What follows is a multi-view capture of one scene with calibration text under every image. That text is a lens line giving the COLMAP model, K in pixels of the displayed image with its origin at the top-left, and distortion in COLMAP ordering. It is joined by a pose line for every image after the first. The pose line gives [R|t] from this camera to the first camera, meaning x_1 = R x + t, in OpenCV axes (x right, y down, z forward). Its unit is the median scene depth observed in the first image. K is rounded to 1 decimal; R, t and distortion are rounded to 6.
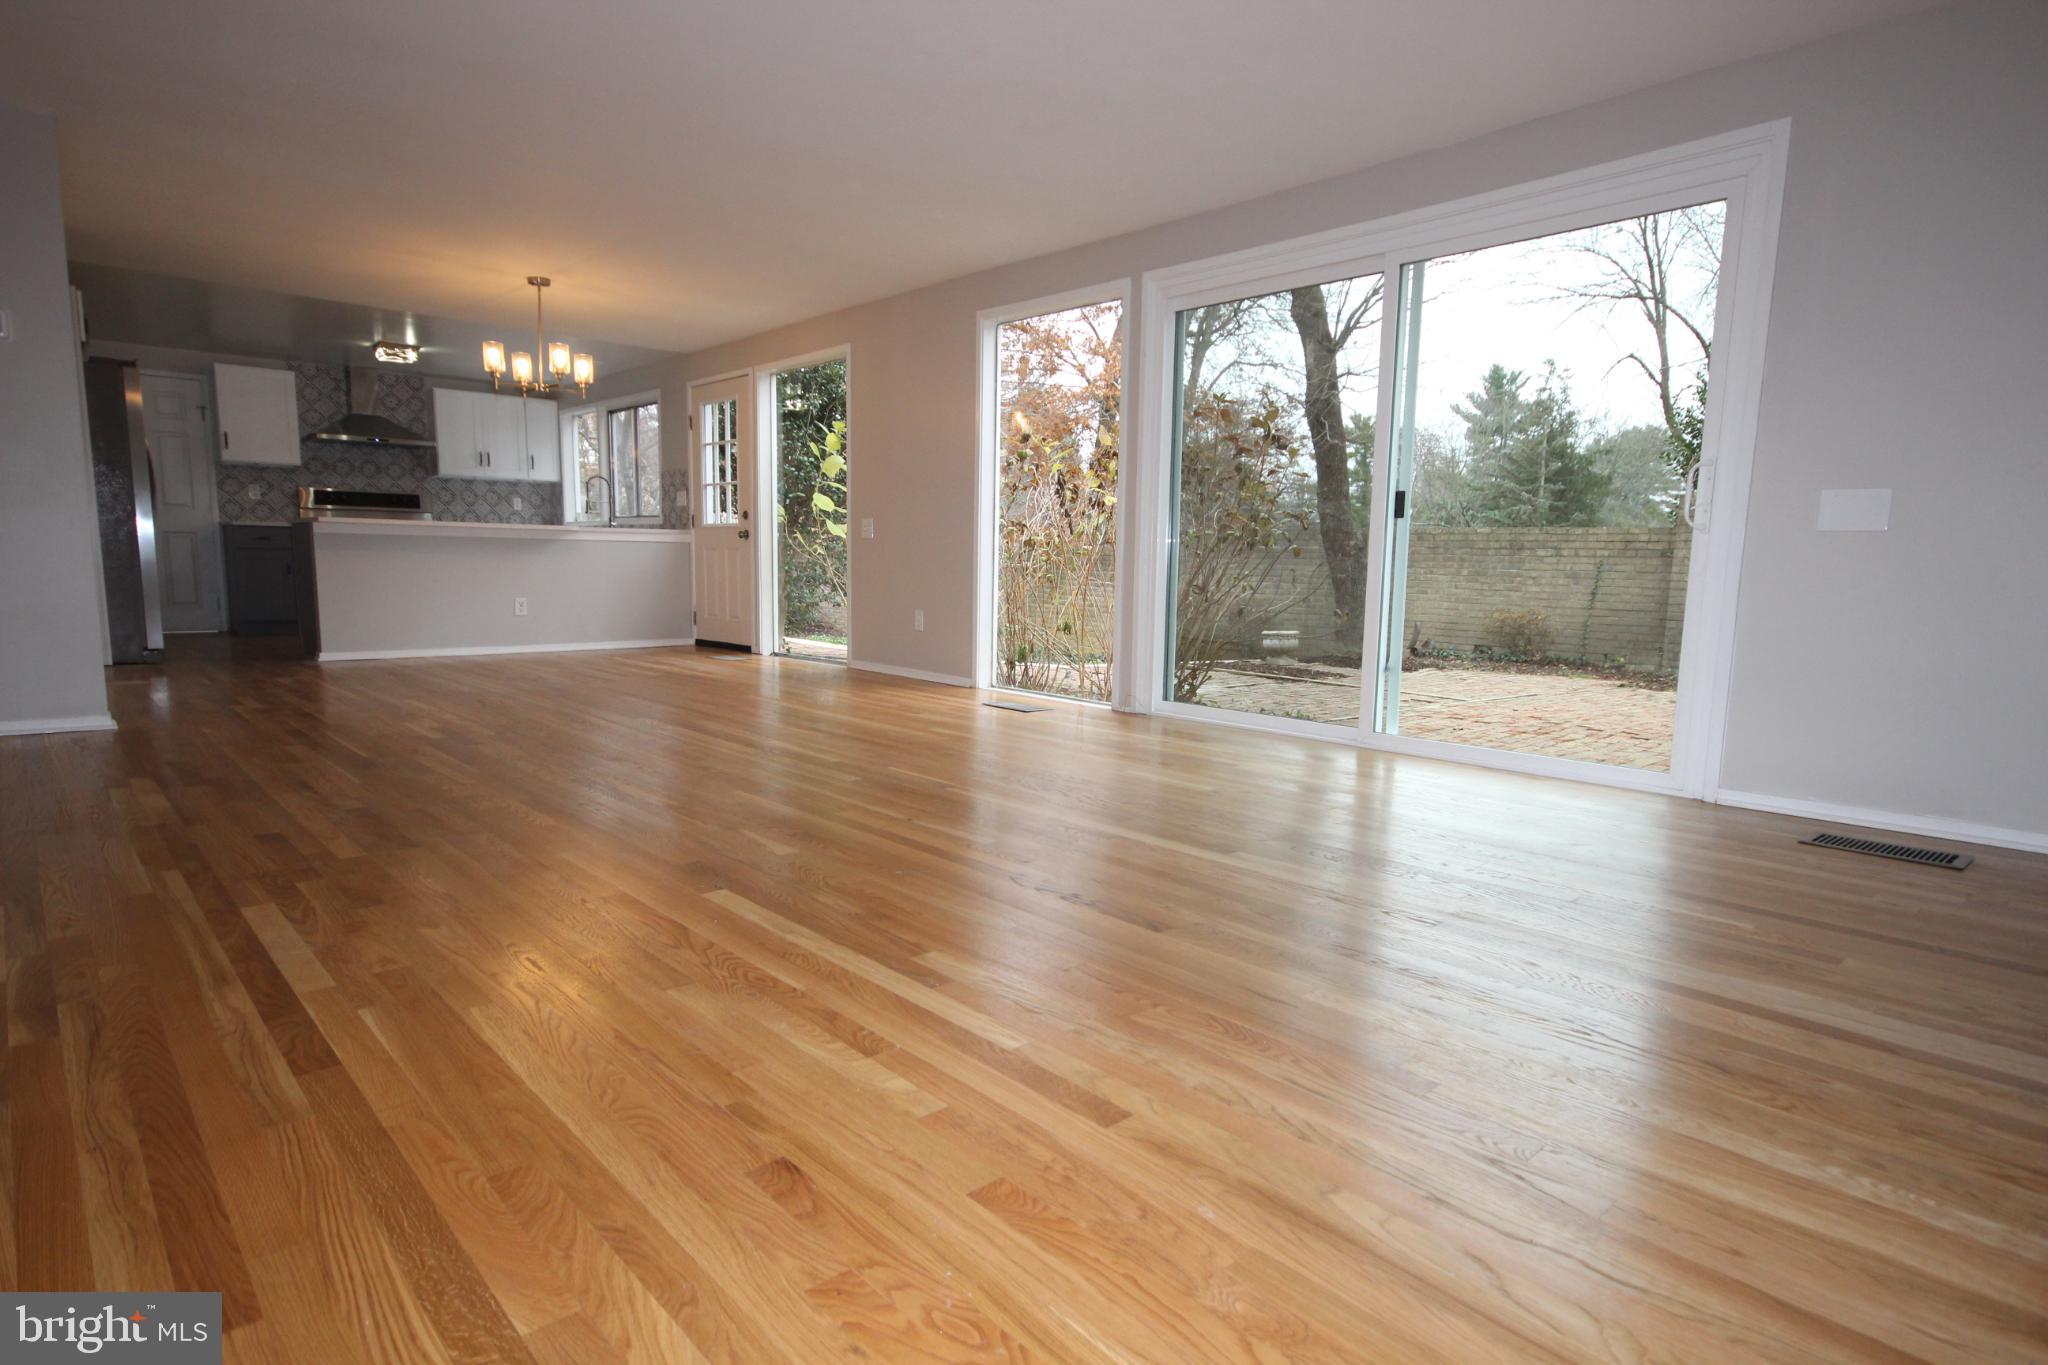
lens RADIAL K [[1112.8, 0, 1026.1], [0, 1112.8, 691.7], [0, 0, 1]] dist [0.019145, -0.000687]
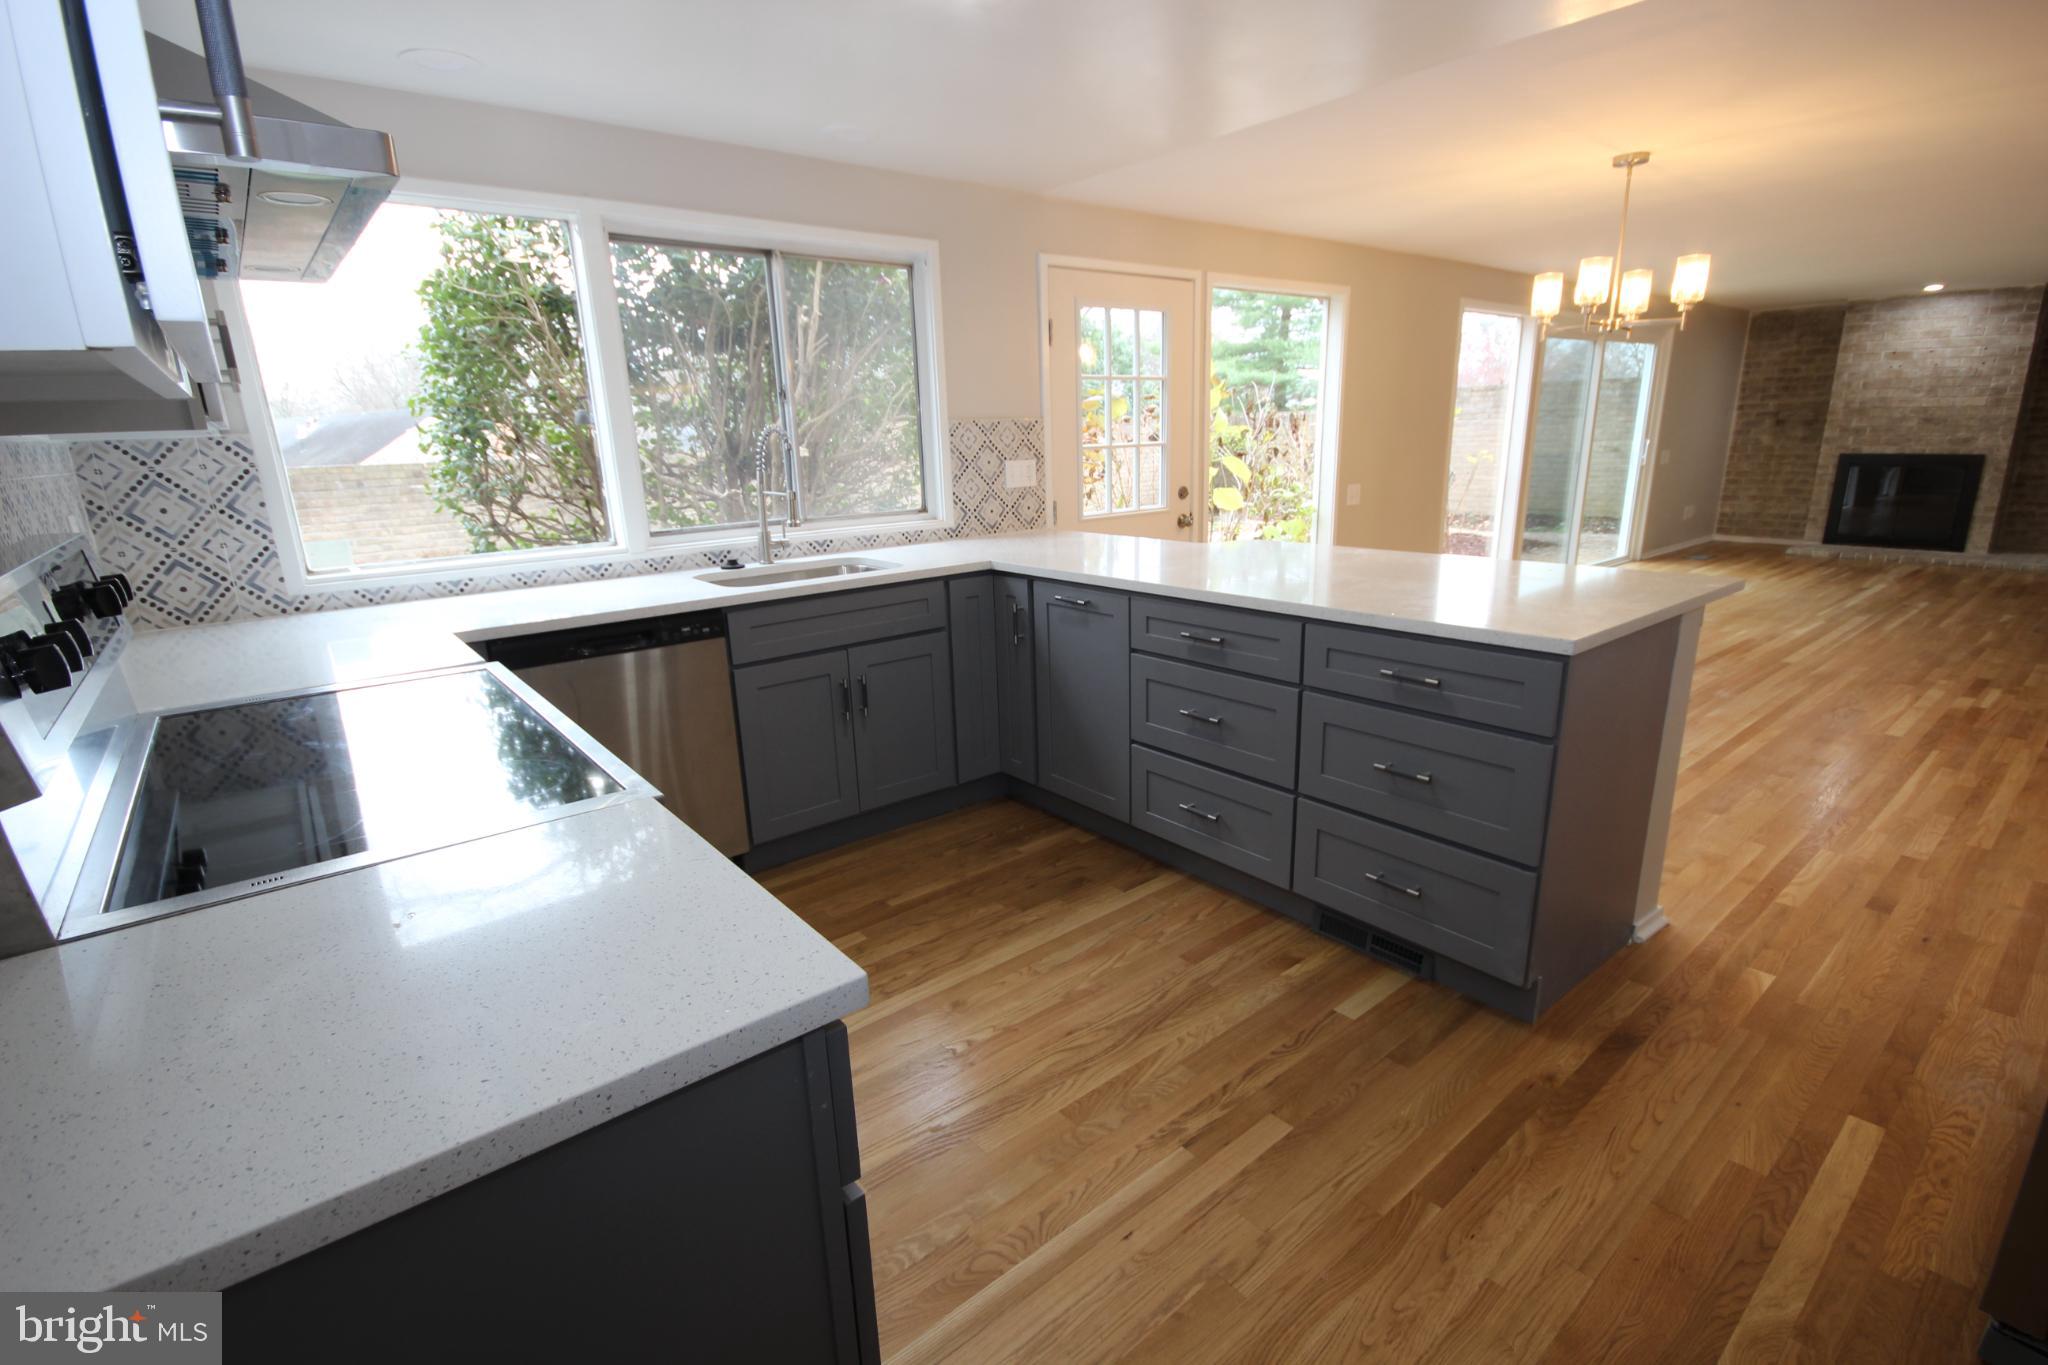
lens RADIAL K [[952.1, 0, 1021.7], [0, 952.1, 700.8], [0, 0, 1]] dist [0.012243, -0.012631]
pose [[0.048340, -0.287763, 0.956481, -0.724783], [0.151311, 0.948658, 0.277763, -0.182507], [-0.987303, 0.131299, 0.089400, 0.900901]]
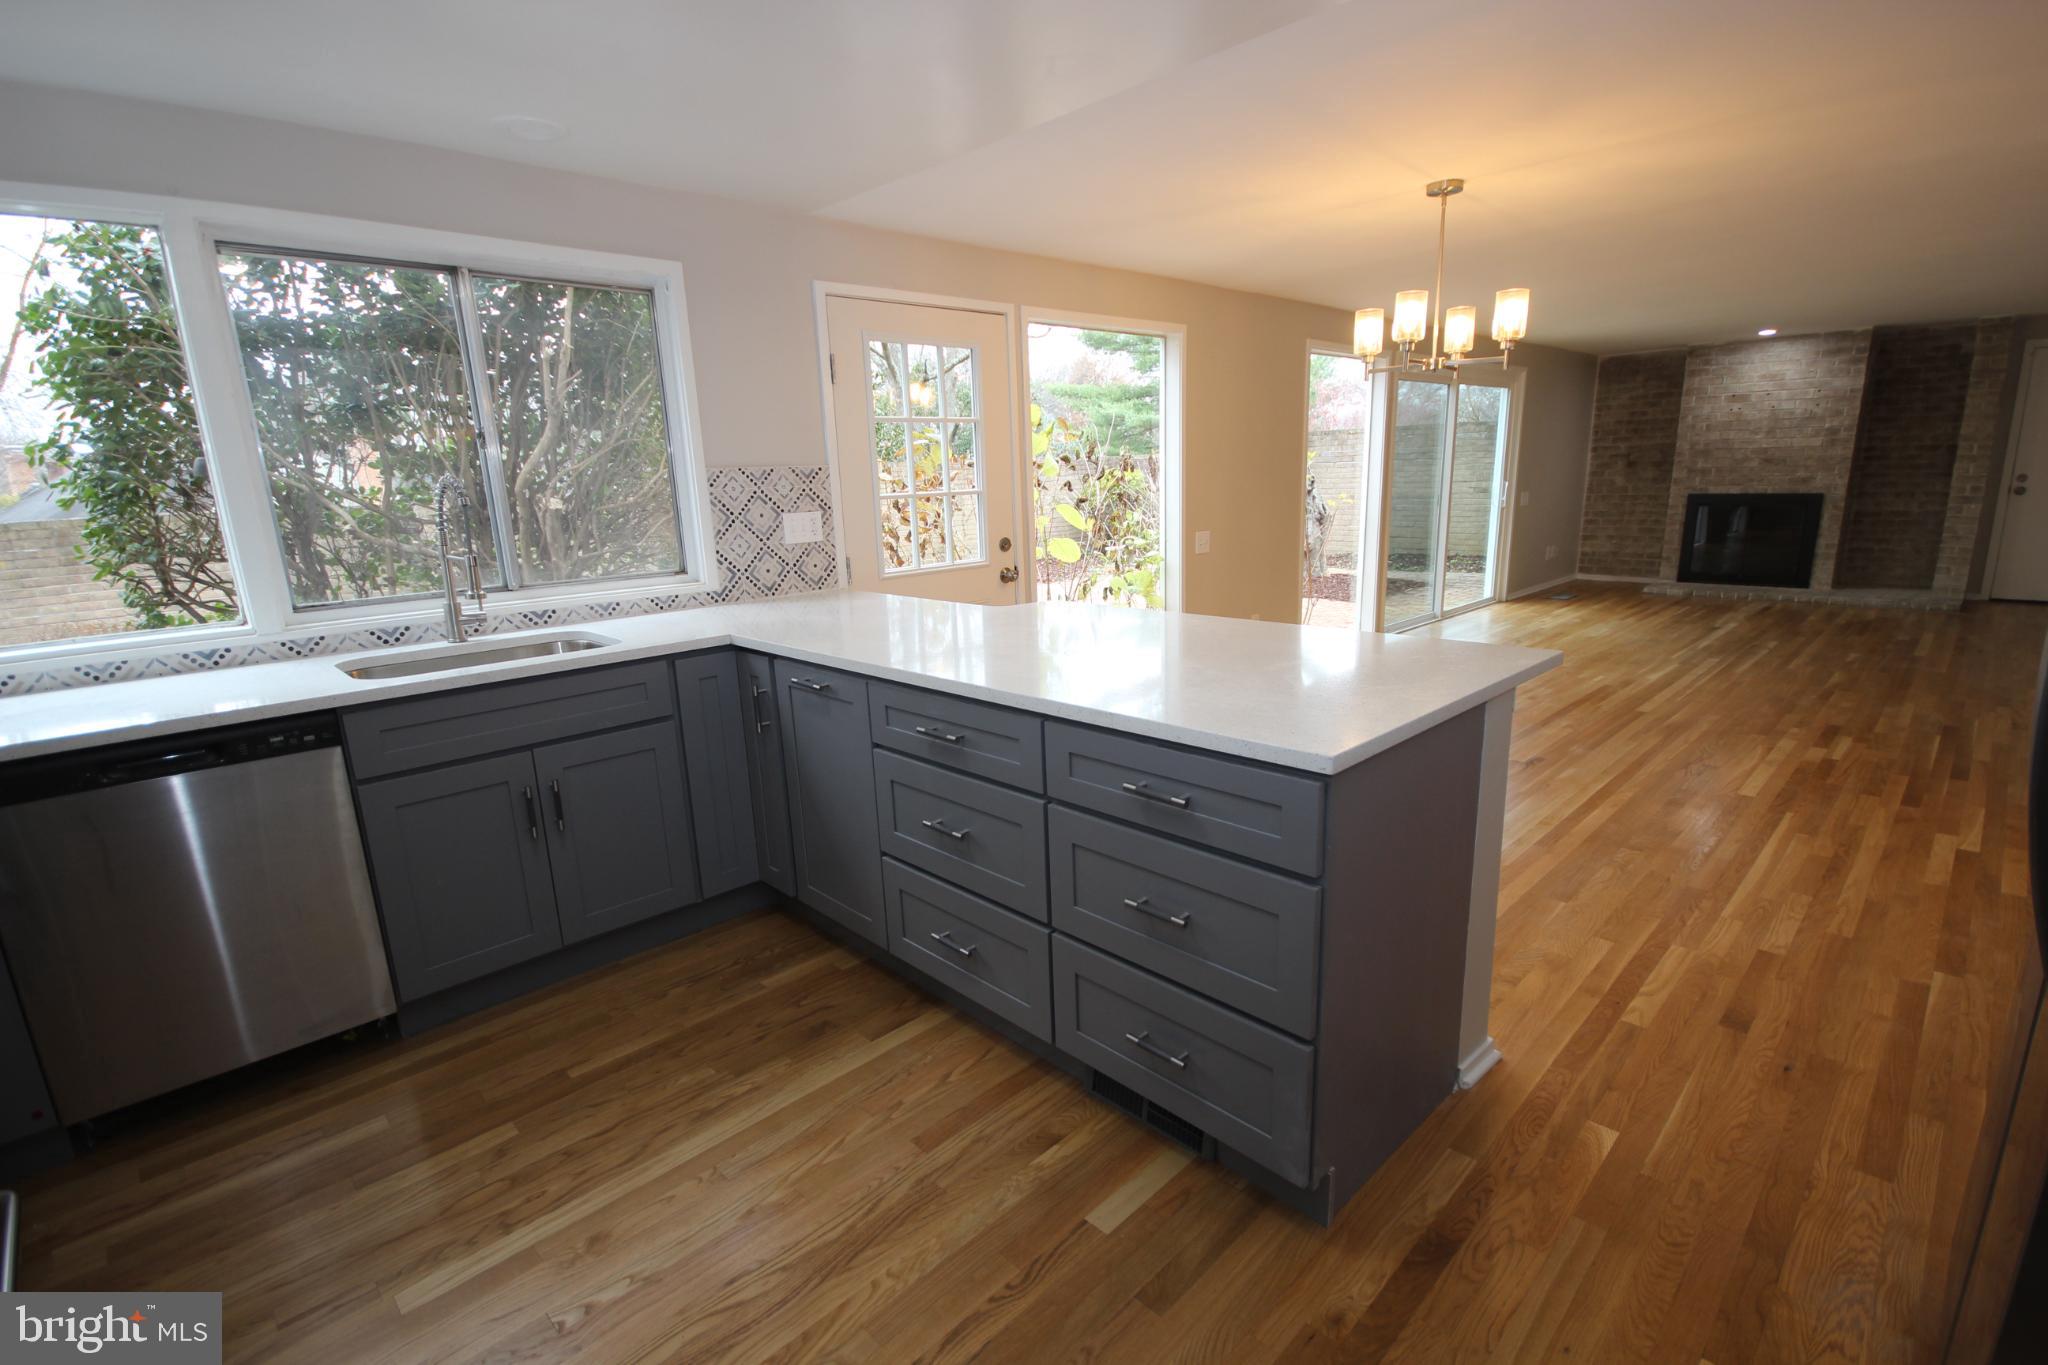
lens RADIAL K [[952.1, 0, 1018.8], [0, 952.1, 702.3], [0, 0, 1]] dist [0.012243, -0.012631]
pose [[-0.038592, -0.249681, 0.967559, -0.670464], [0.154306, 0.955177, 0.252641, -0.176457], [-0.987269, 0.159050, 0.001665, 0.852474]]
